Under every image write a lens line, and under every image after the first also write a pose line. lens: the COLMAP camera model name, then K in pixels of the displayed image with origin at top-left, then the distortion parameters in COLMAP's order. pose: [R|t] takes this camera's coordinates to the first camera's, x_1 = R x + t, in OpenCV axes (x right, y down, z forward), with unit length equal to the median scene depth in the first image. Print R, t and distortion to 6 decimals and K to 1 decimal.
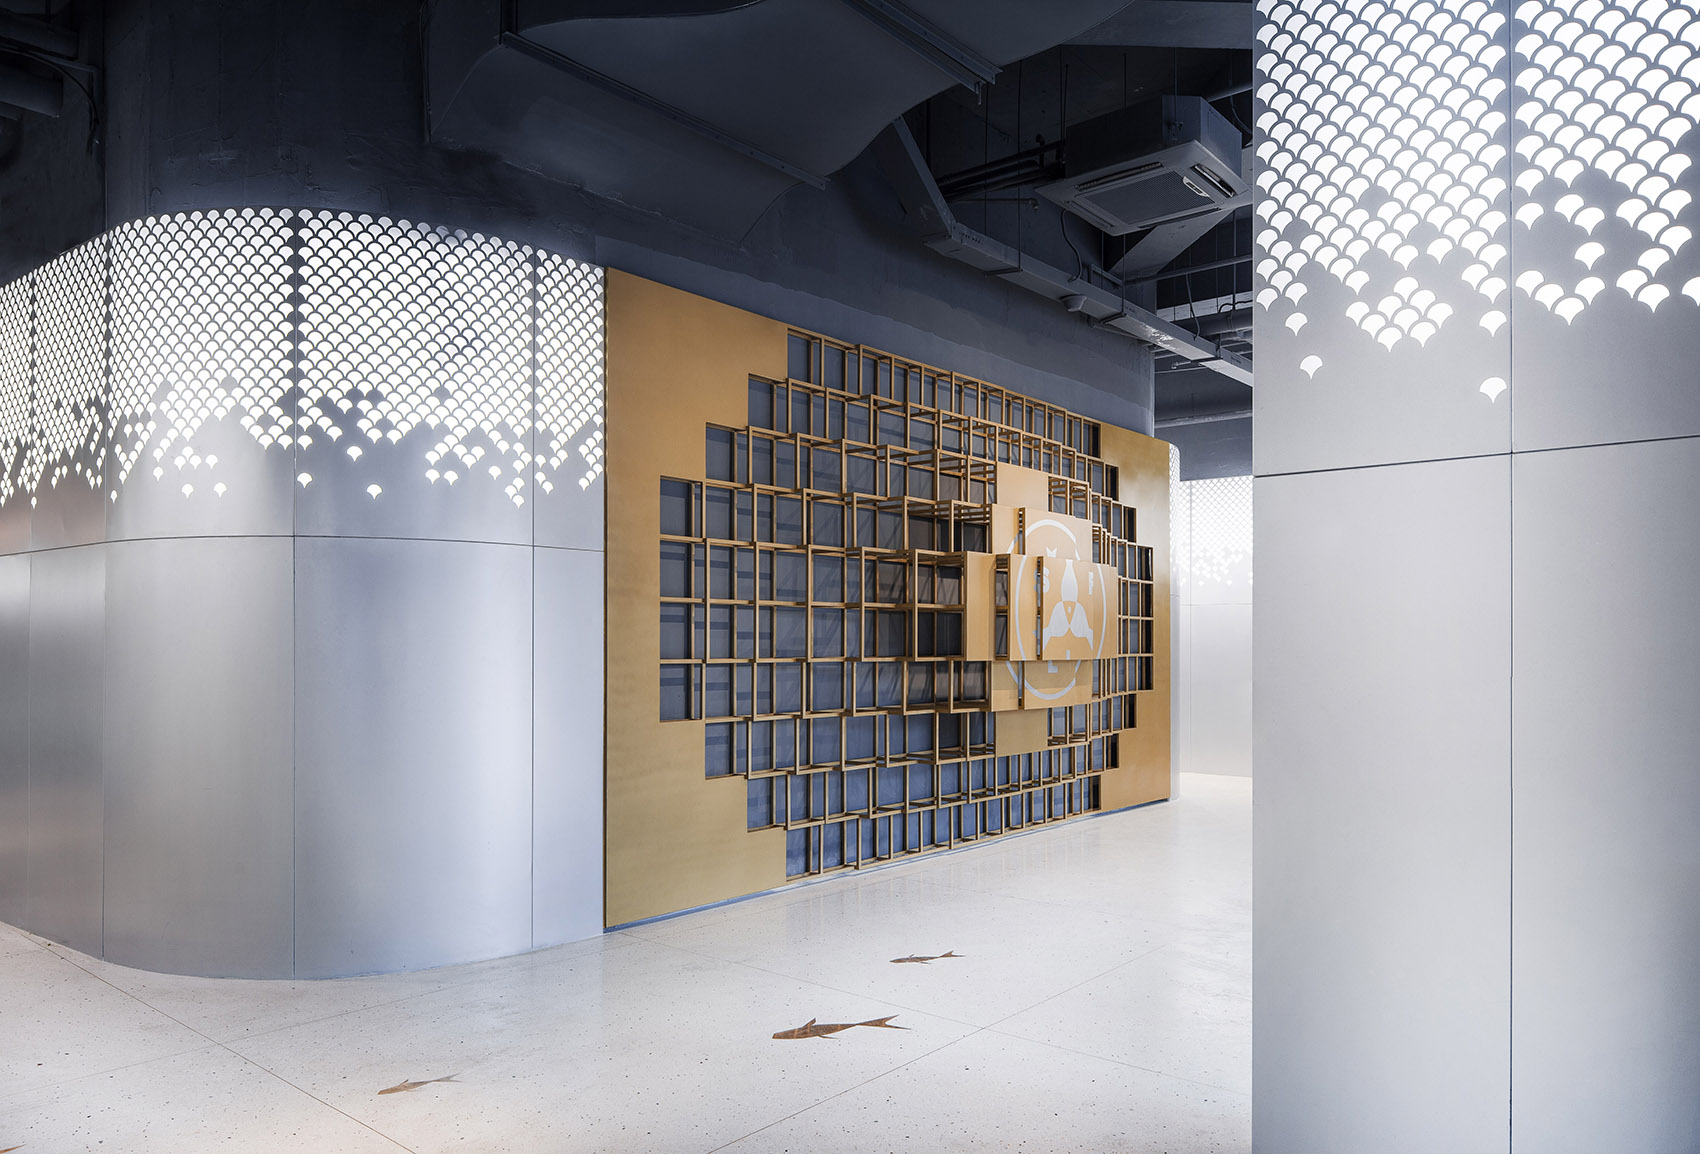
lens RADIAL K [[1157.0, 0, 861.0], [0, 1157.0, 641.9], [0, 0, 1]] dist [-0.006243, -0.001458]
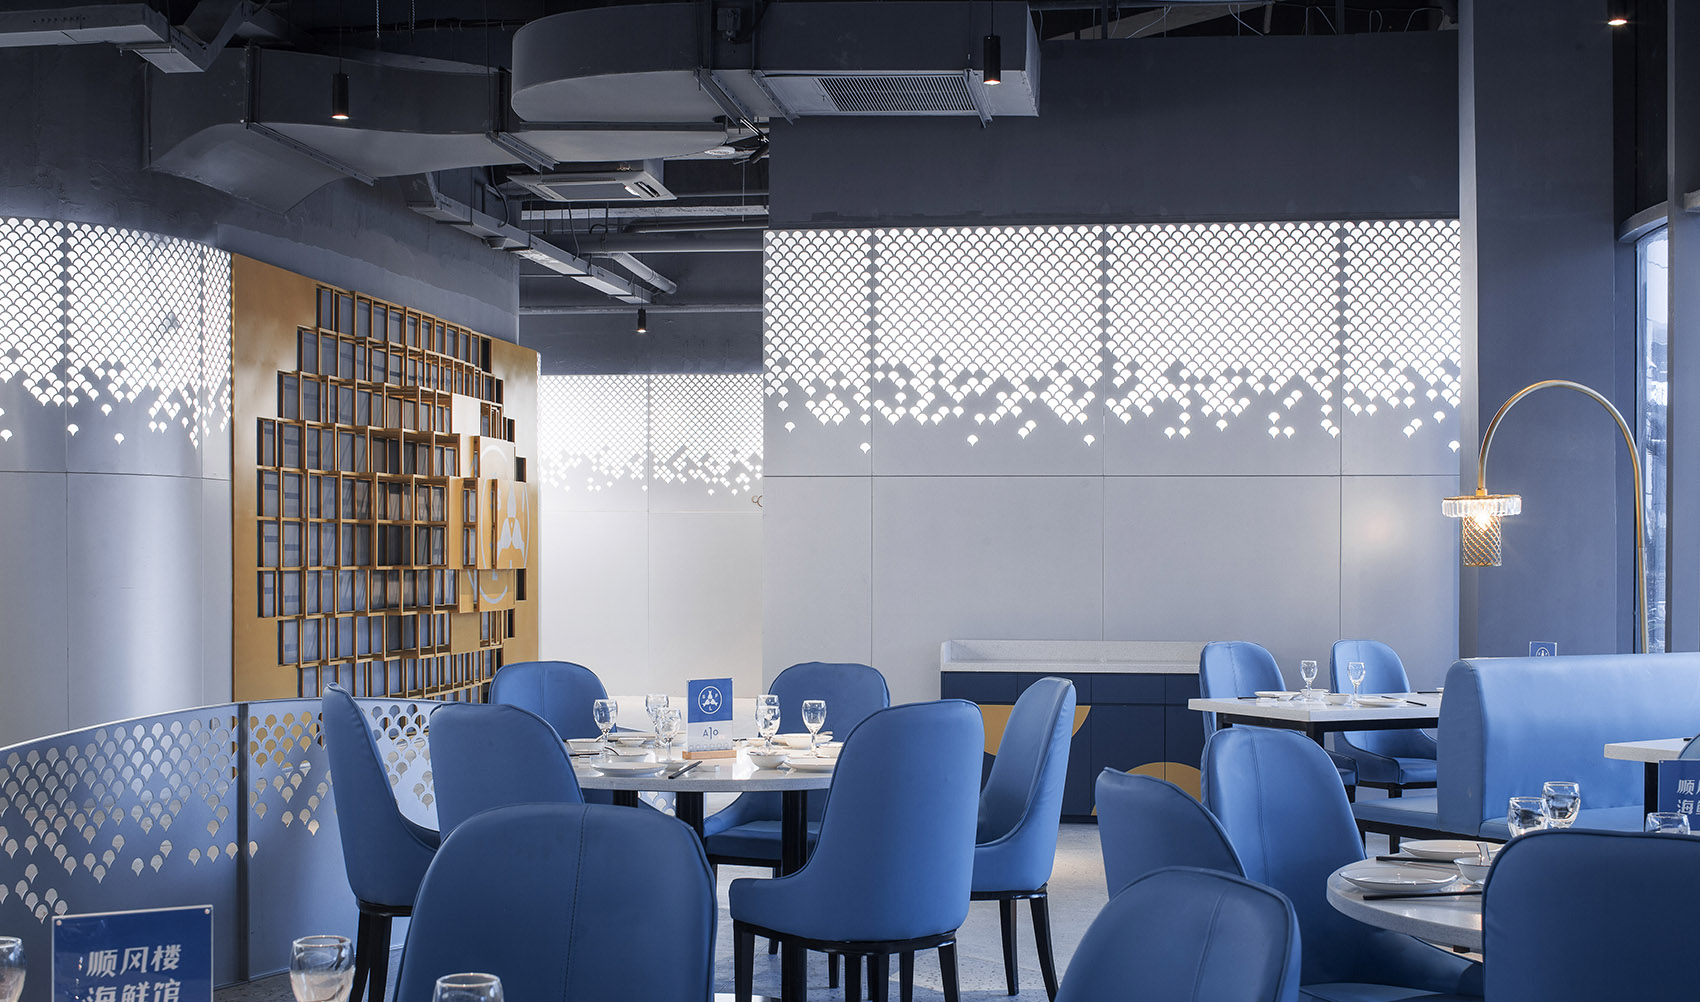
lens RADIAL K [[2273.1, 0, 849.8], [0, 2273.1, 504.4], [0, 0, 1]] dist [-0.026288, 0.000000]
pose [[0.854254, 0.013424, 0.519683, -1.061754], [-0.003820, 0.999802, -0.019547, -0.008248], [-0.519842, 0.014713, 0.854136, -1.654648]]
